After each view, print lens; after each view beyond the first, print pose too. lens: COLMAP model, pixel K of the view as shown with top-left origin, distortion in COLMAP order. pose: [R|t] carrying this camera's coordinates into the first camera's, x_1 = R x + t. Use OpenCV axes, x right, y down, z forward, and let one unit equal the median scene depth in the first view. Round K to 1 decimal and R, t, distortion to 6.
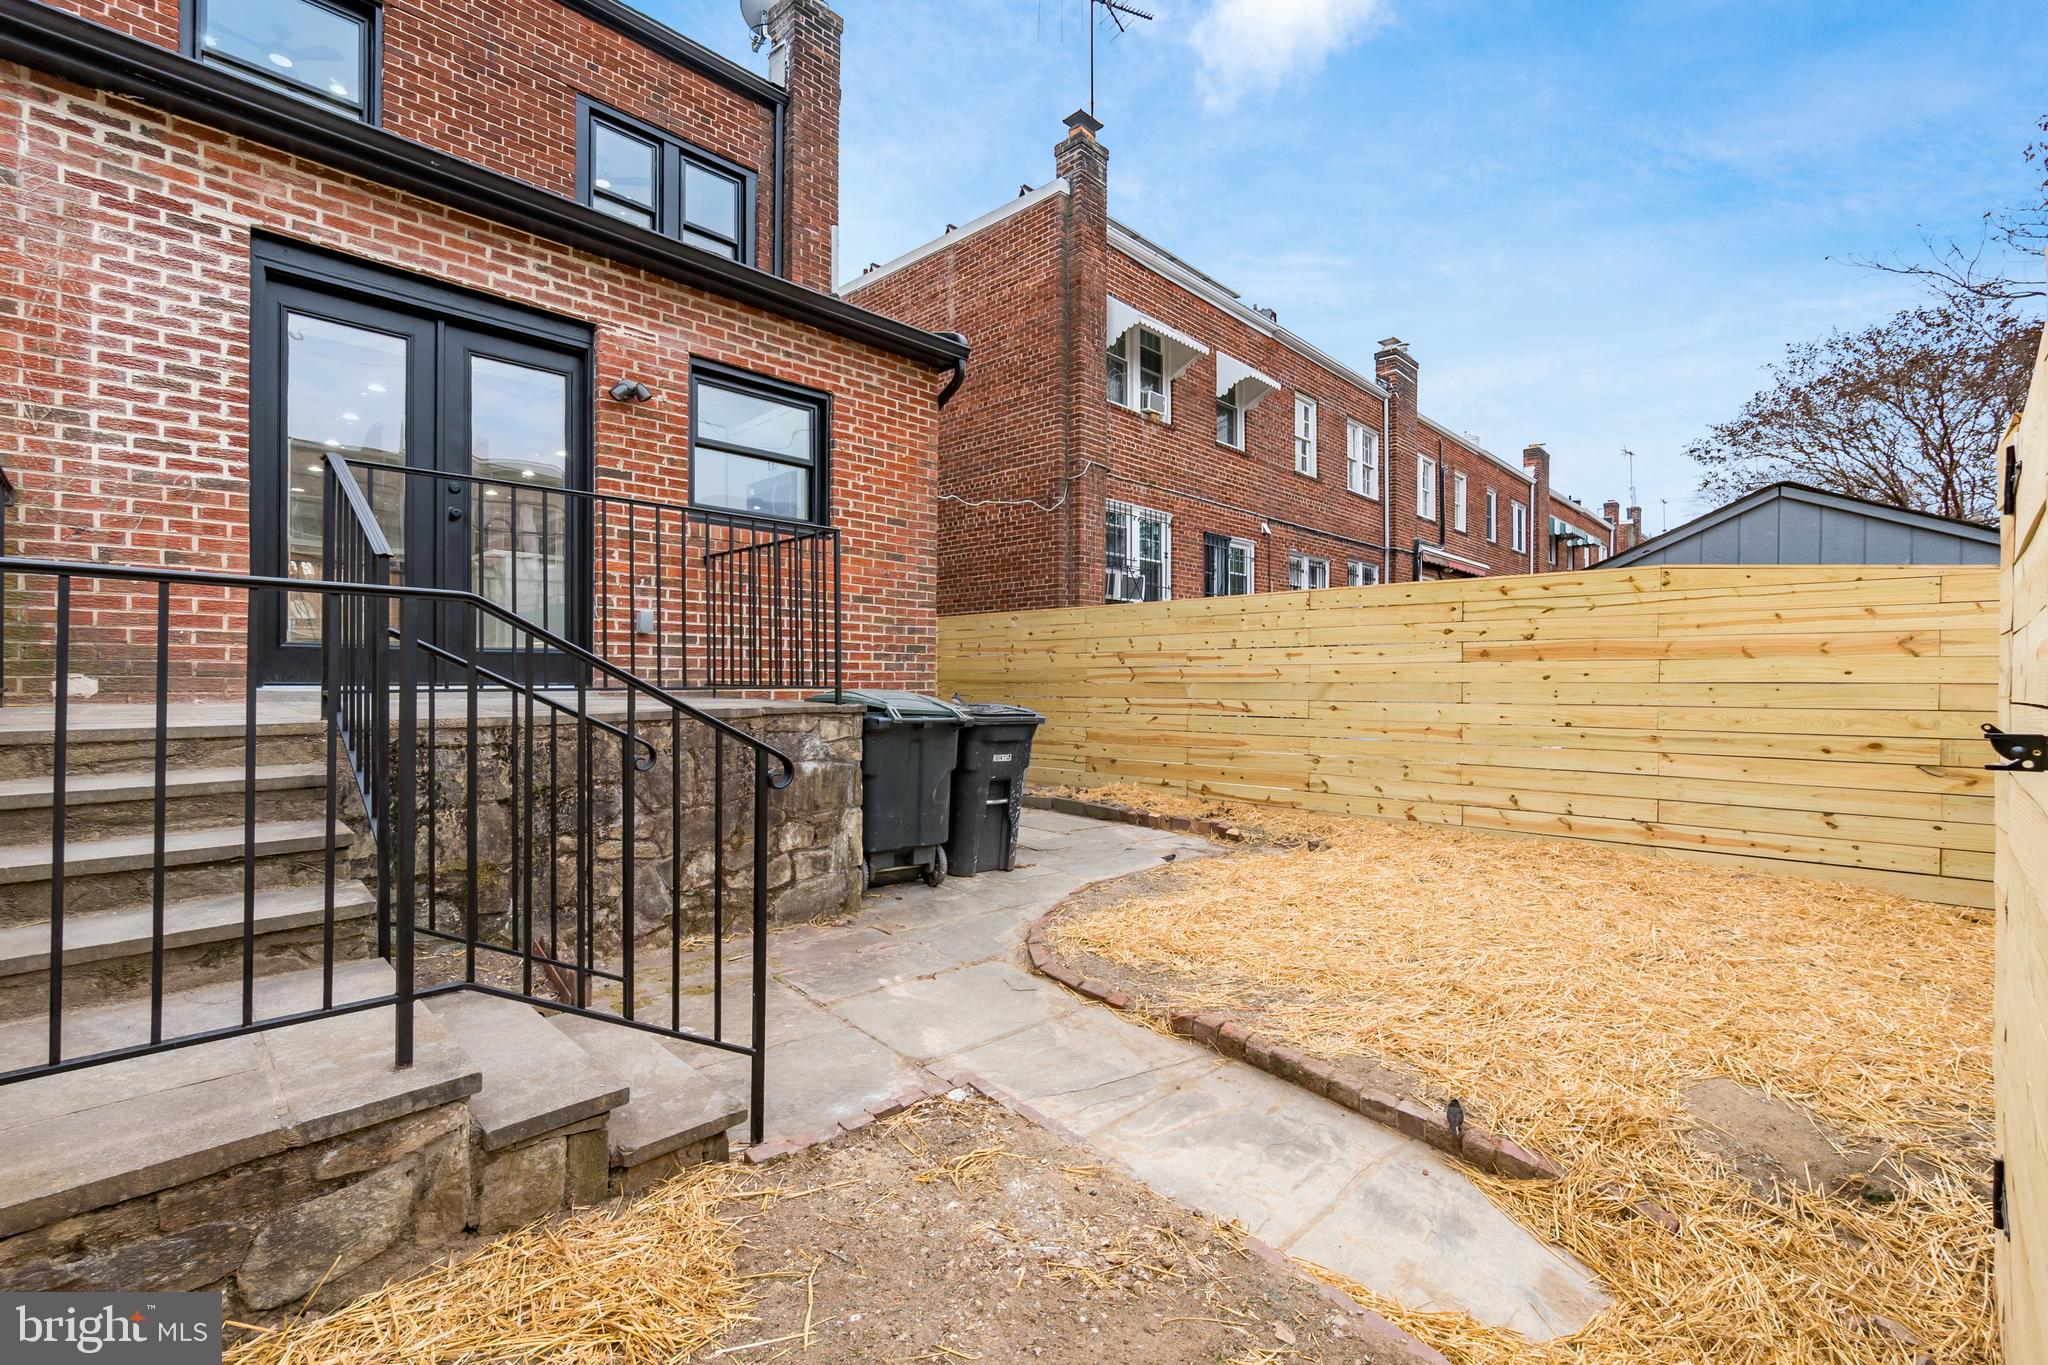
lens RADIAL K [[900.1, 0, 1018.1], [0, 900.1, 681.6], [0, 0, 1]] dist [-0.001867, 0.000310]
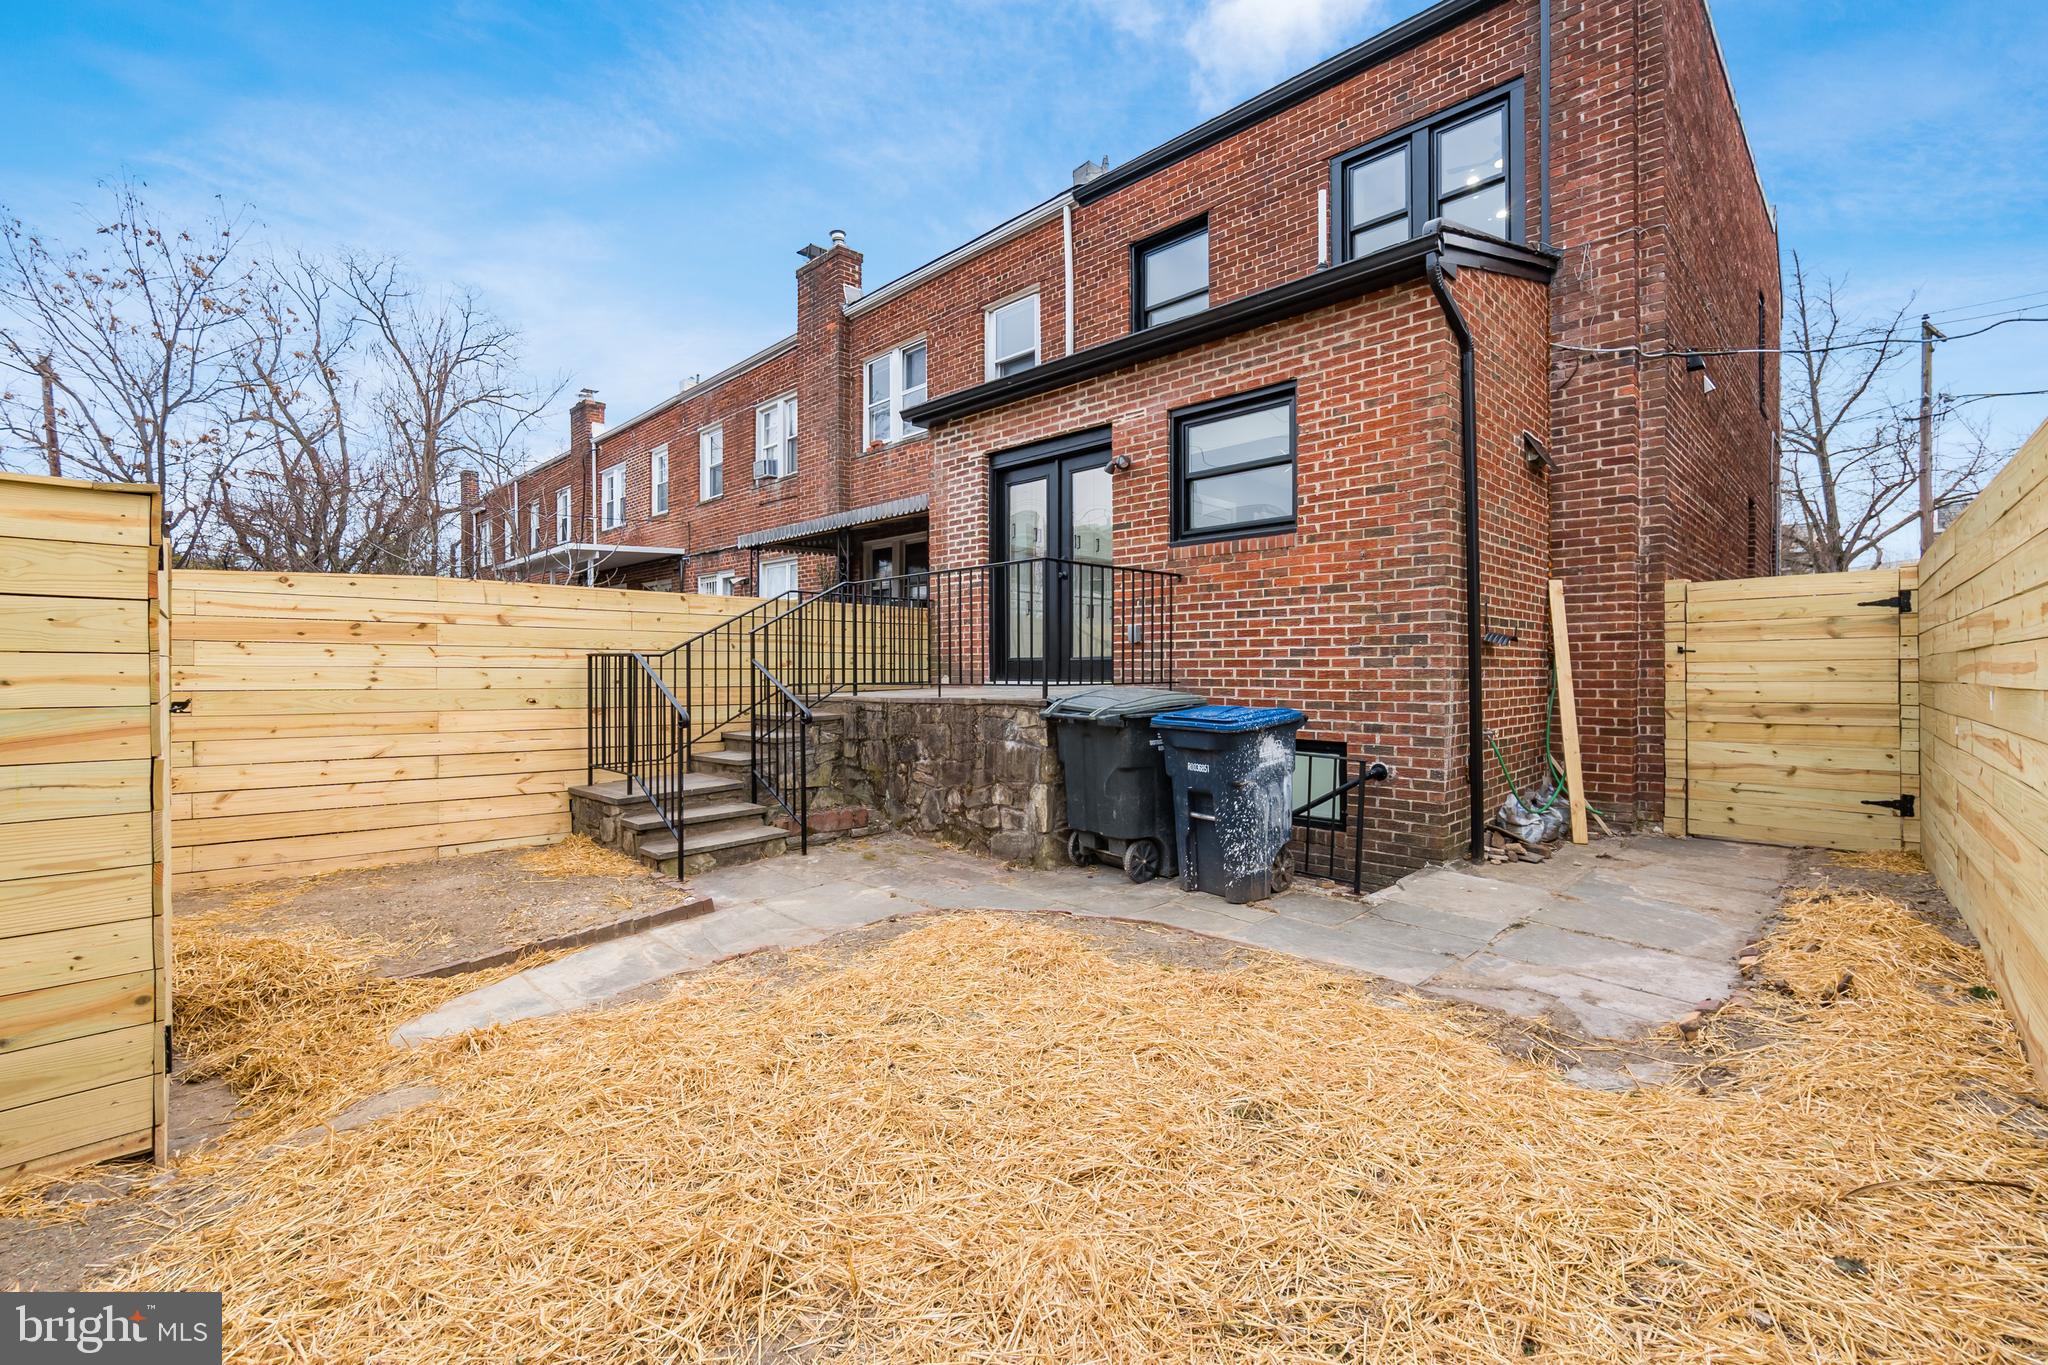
lens RADIAL K [[900.1, 0, 1018.0], [0, 900.1, 674.8], [0, 0, 1]] dist [-0.001867, 0.000310]
pose [[-0.028709, 0.003011, -0.999583, 0.881462], [0.002358, 0.999993, 0.002945, -0.010297], [0.999585, -0.002273, -0.028716, 0.849375]]
